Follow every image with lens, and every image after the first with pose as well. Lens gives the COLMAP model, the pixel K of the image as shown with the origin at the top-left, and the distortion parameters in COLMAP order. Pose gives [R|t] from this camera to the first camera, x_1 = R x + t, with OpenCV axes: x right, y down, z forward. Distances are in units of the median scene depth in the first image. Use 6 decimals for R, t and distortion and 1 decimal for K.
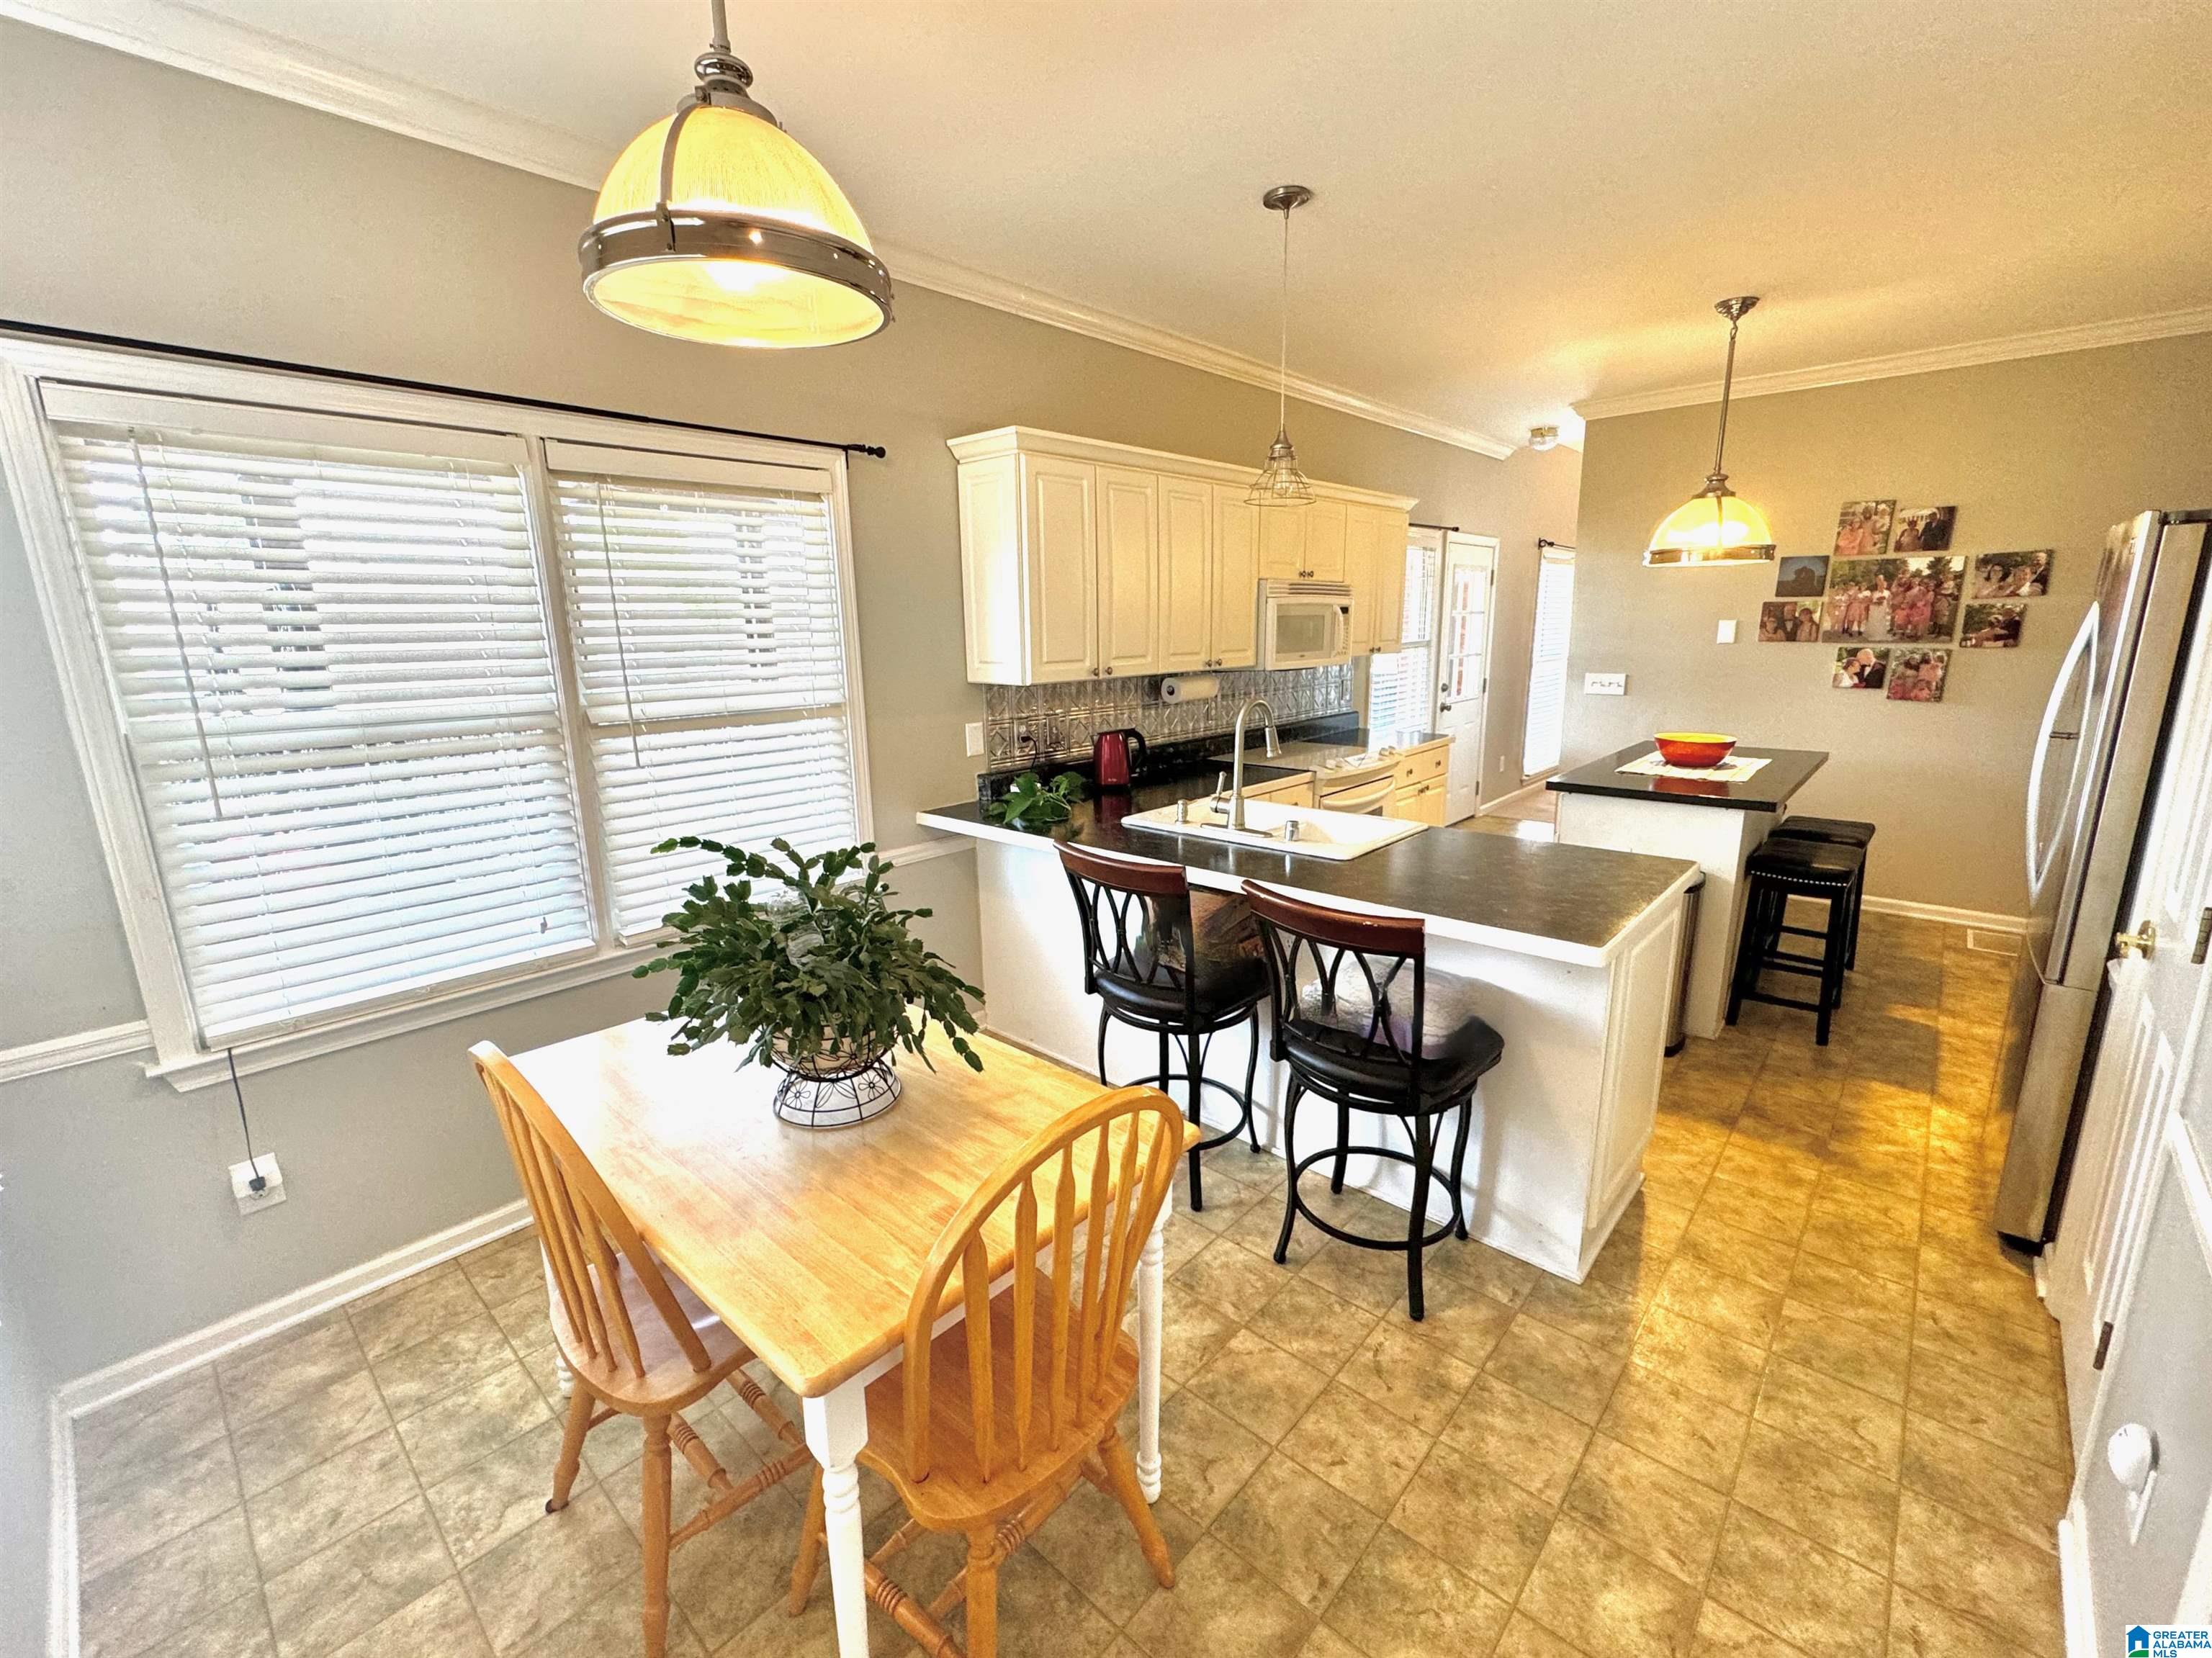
lens RADIAL K [[930.7, 0, 1108.0], [0, 930.7, 828.9], [0, 0, 1]] dist [-0.000992, -0.000483]
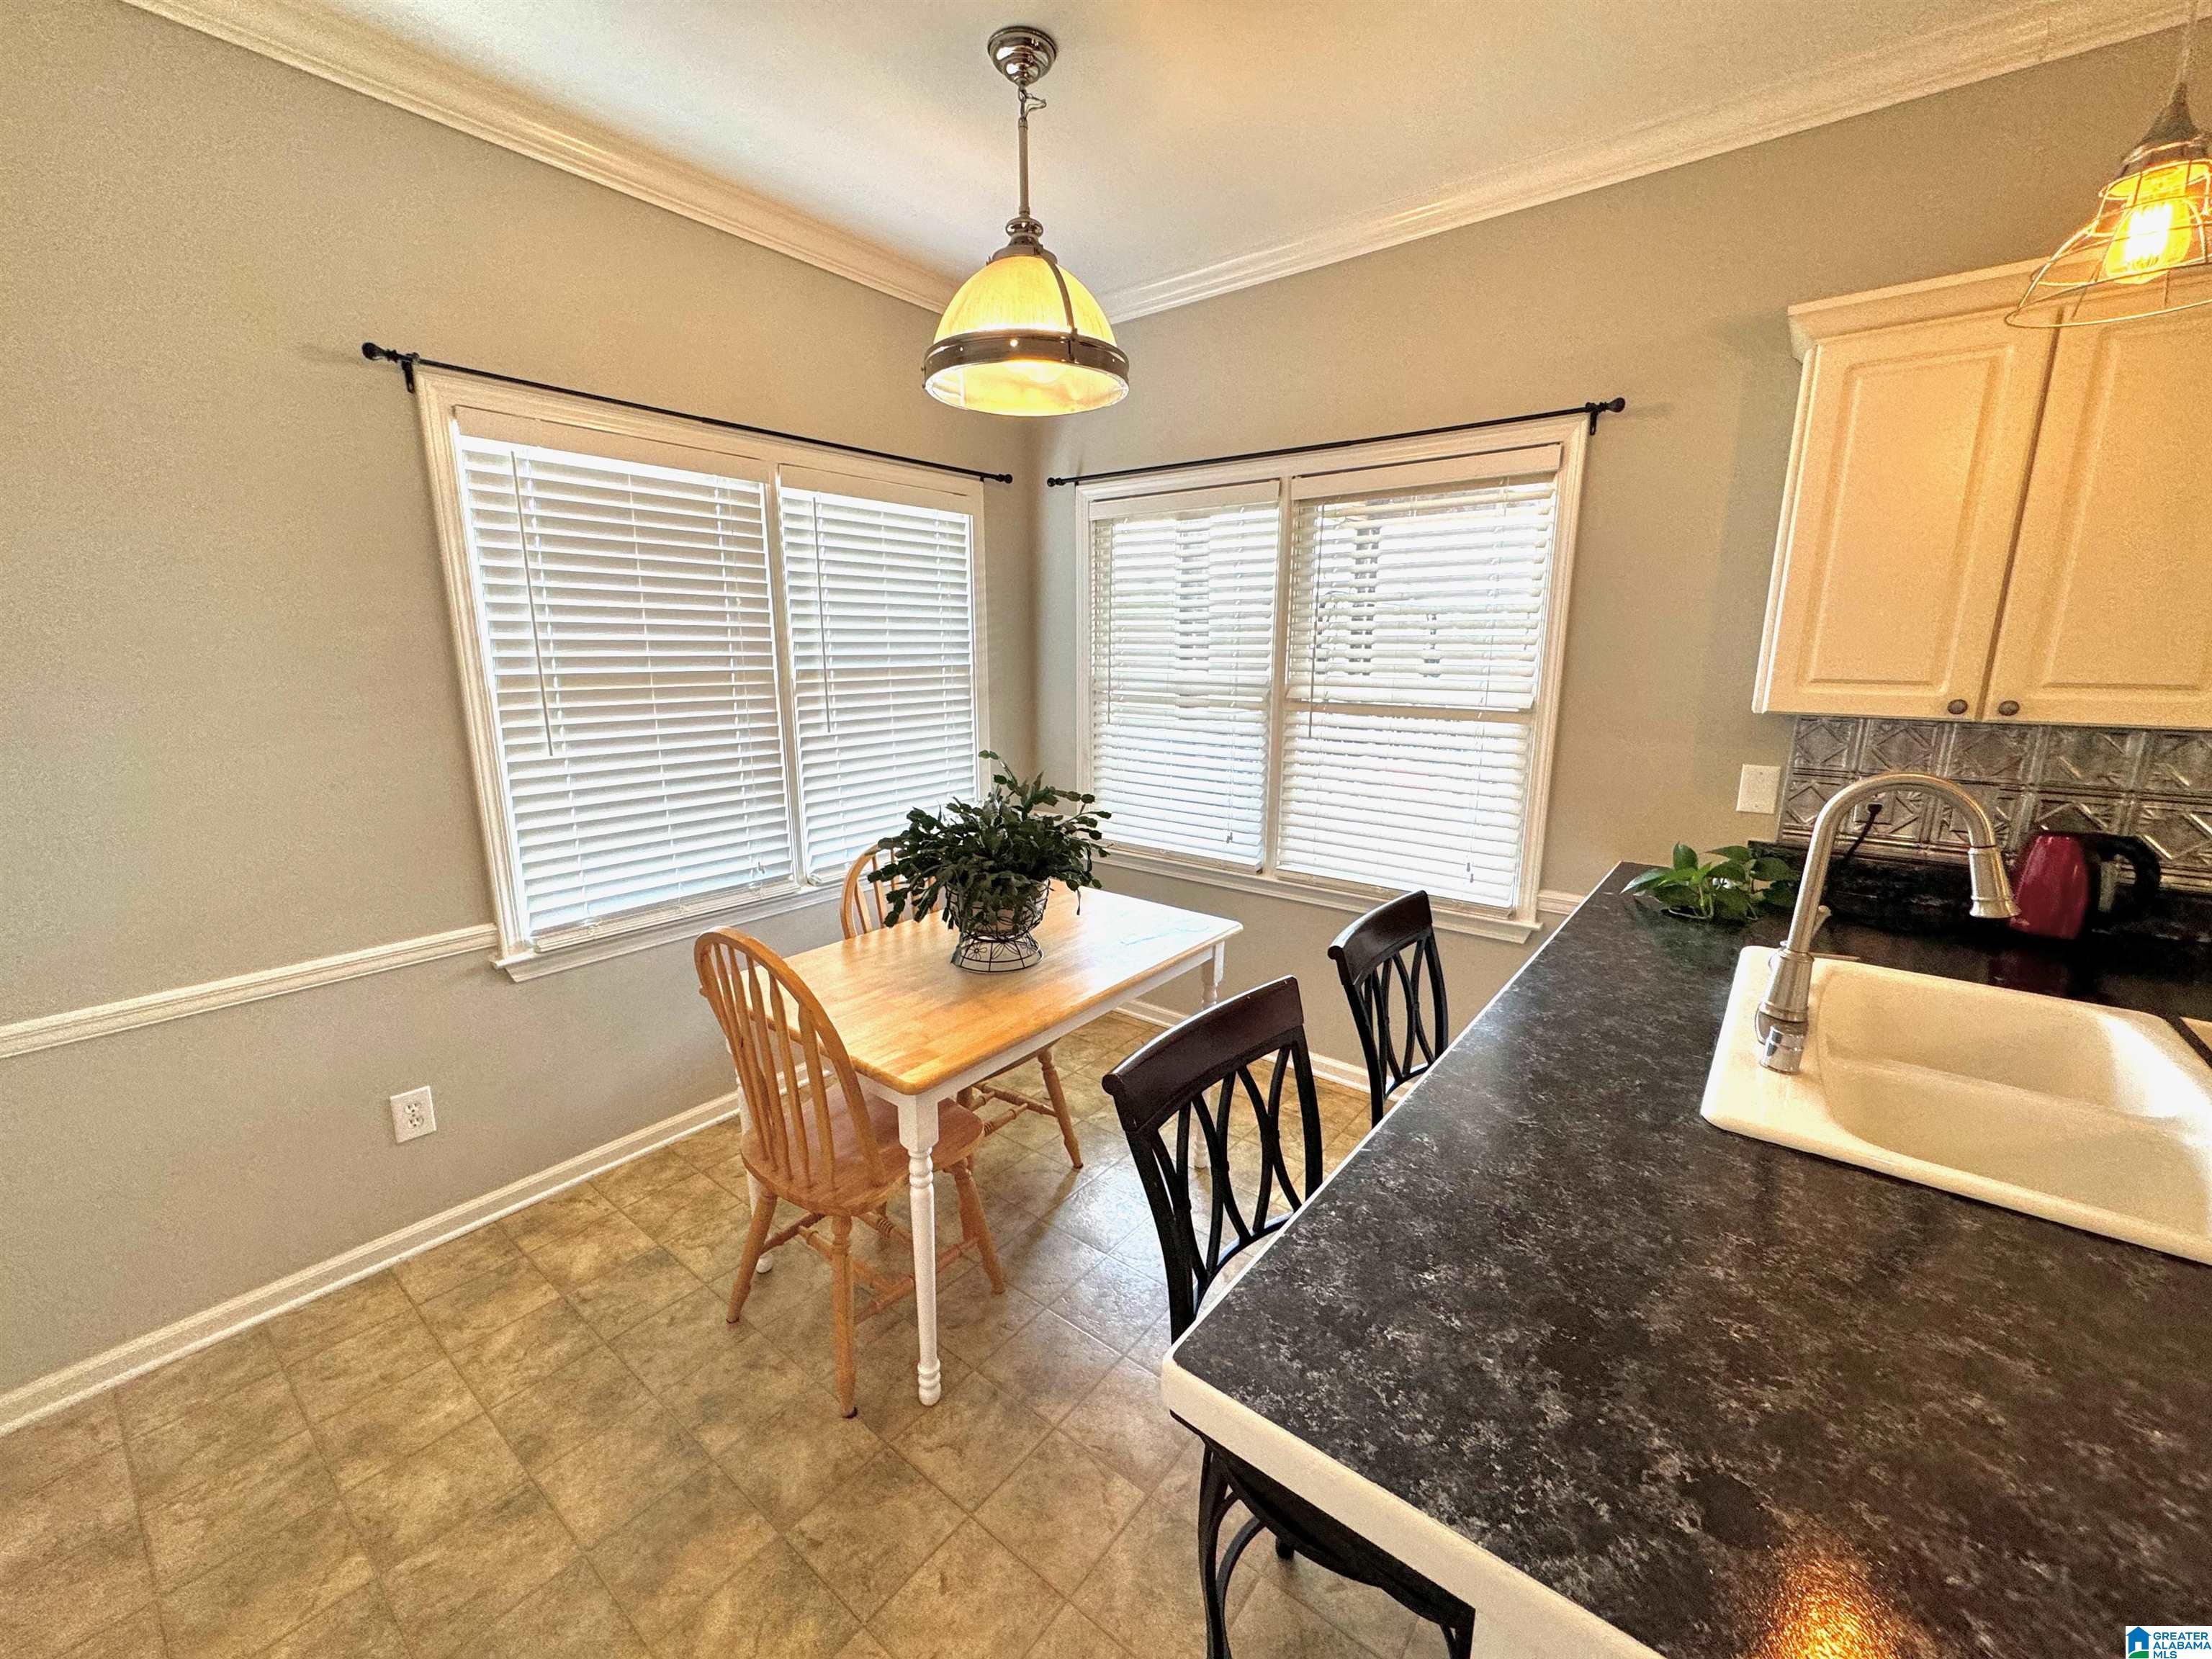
lens RADIAL K [[882.8, 0, 1109.1], [0, 882.8, 830.8], [0, 0, 1]] dist [-0.004567, 0.000763]
pose [[0.069635, 0.221483, -0.972675, 0.359920], [-0.221603, 0.954114, 0.201392, -0.072163], [0.972647, 0.201524, 0.115521, 0.368025]]
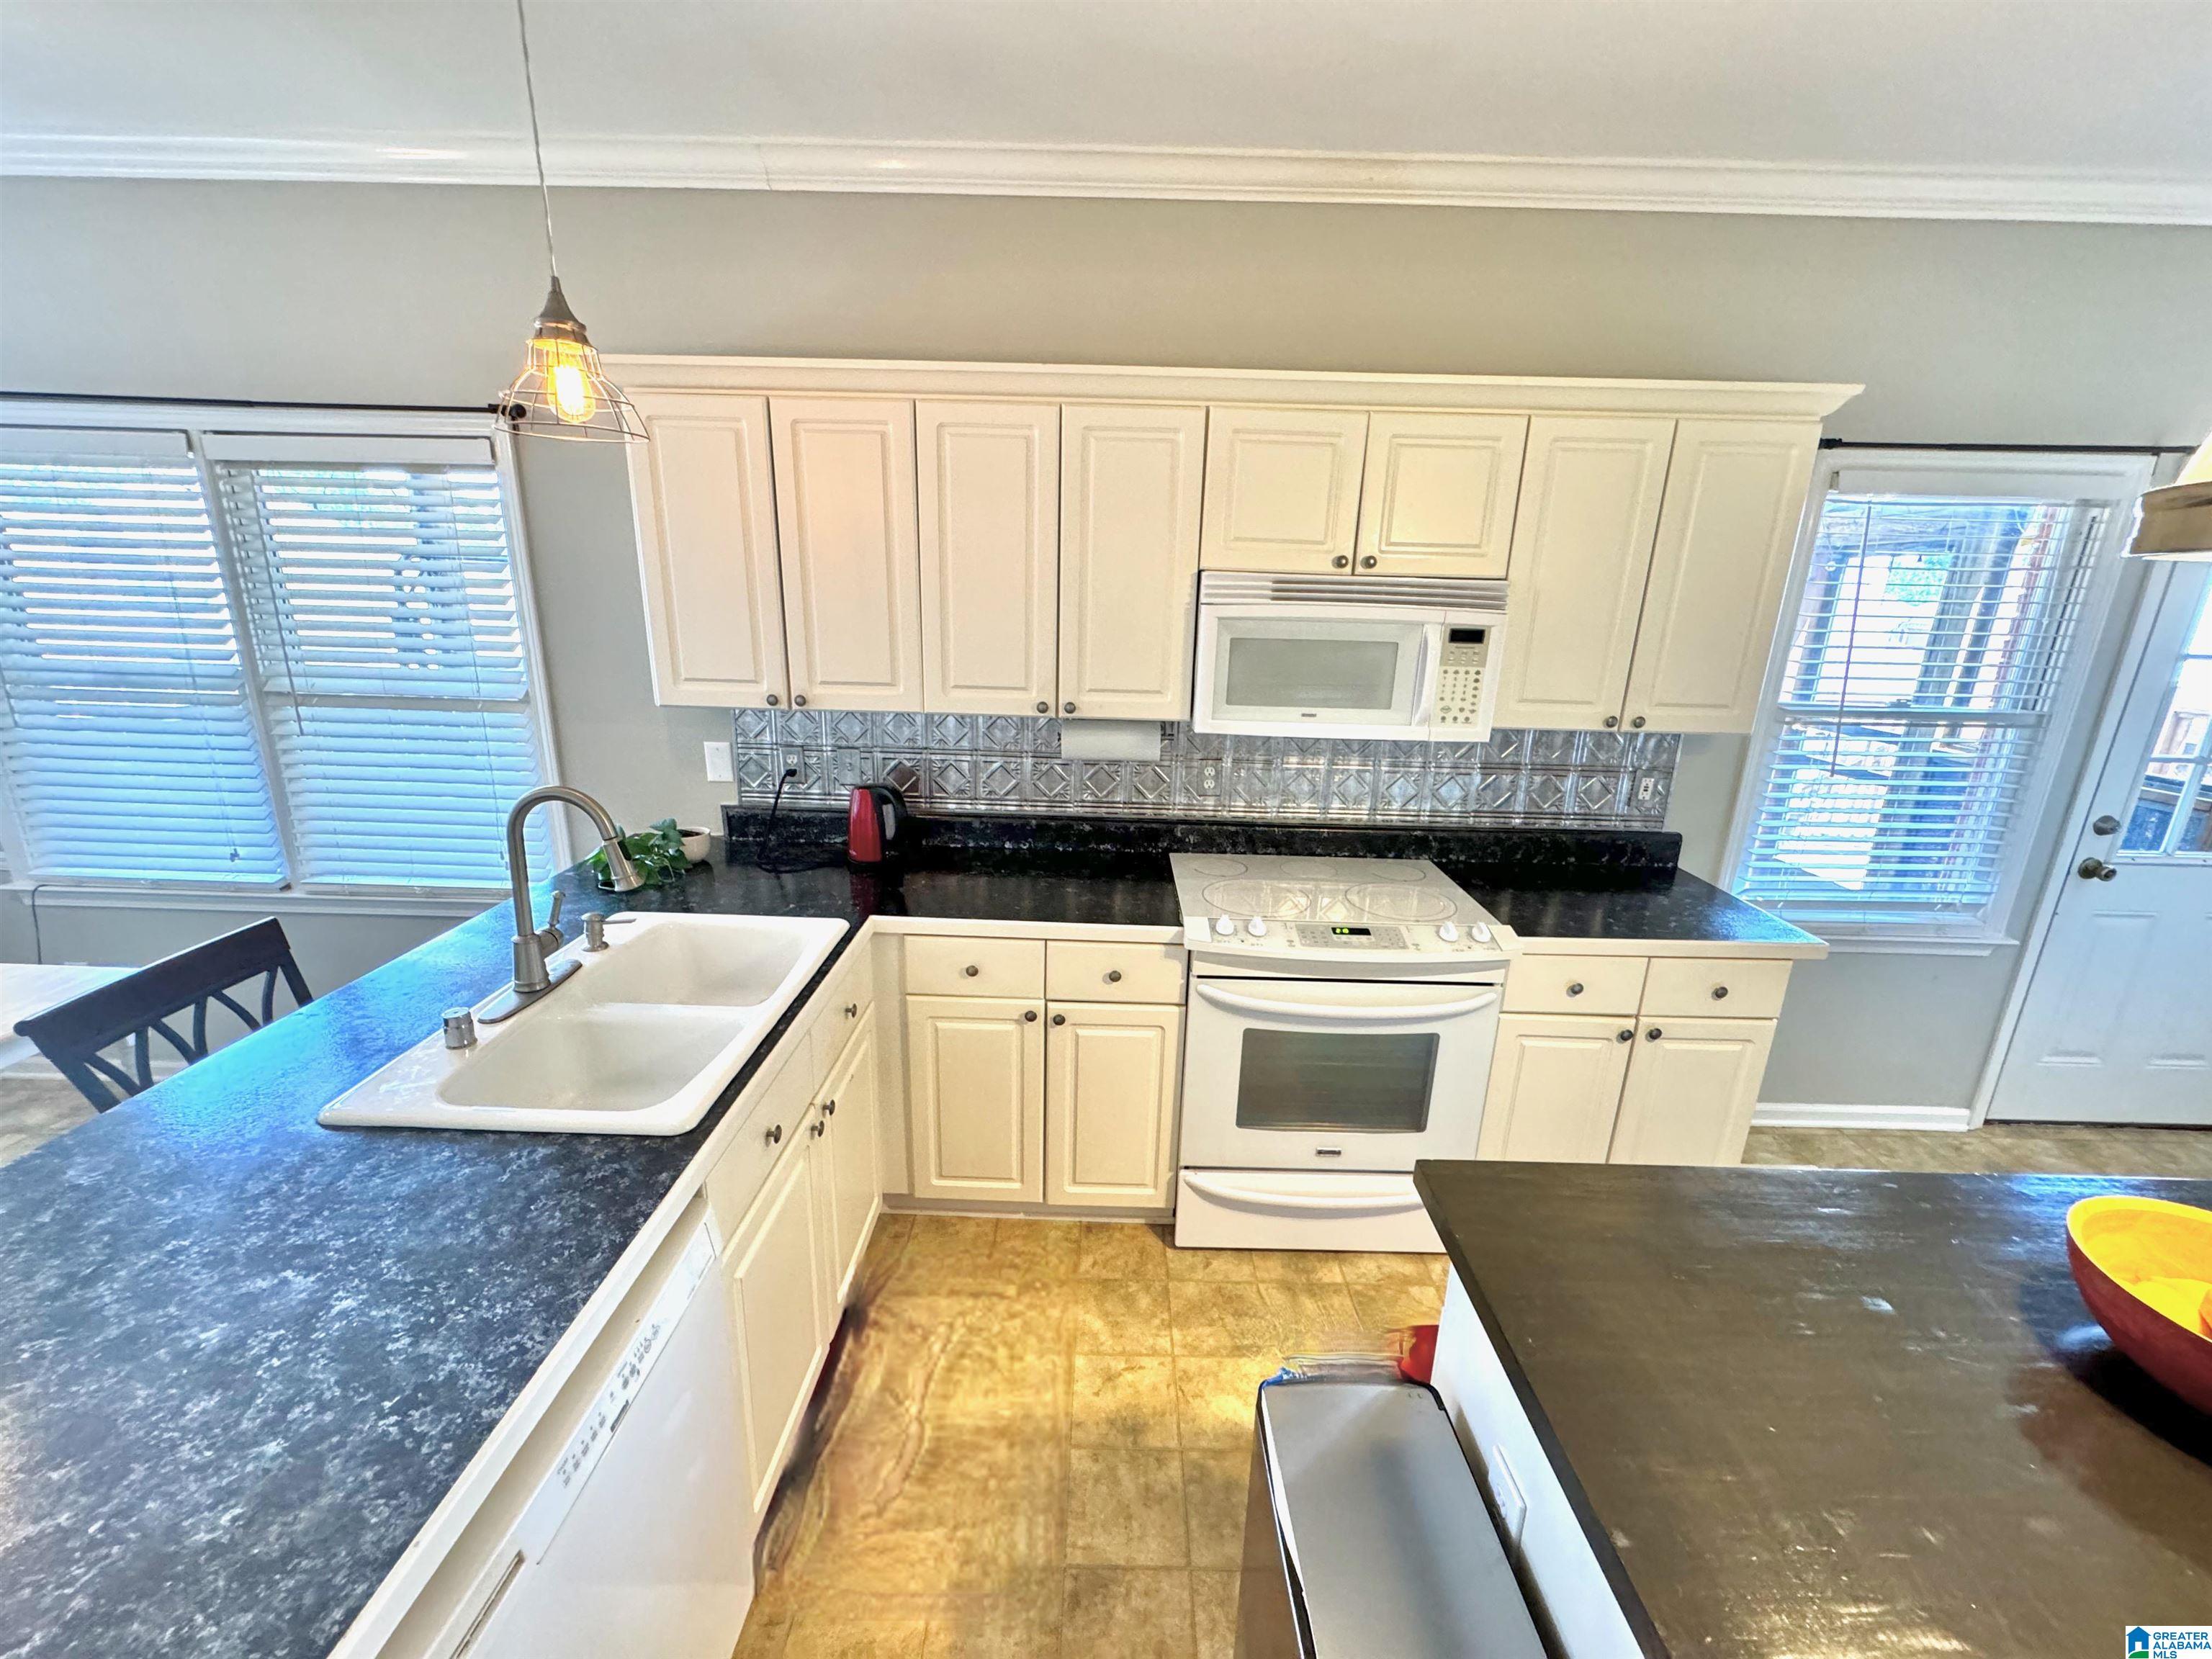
lens RADIAL K [[882.8, 0, 1102.5], [0, 882.8, 831.9], [0, 0, 1]] dist [-0.004567, 0.000763]
pose [[0.665429, 0.236927, -0.707863, 0.501436], [-0.200610, 0.970166, 0.136138, -0.164110], [0.718999, 0.051414, 0.693106, 0.557940]]
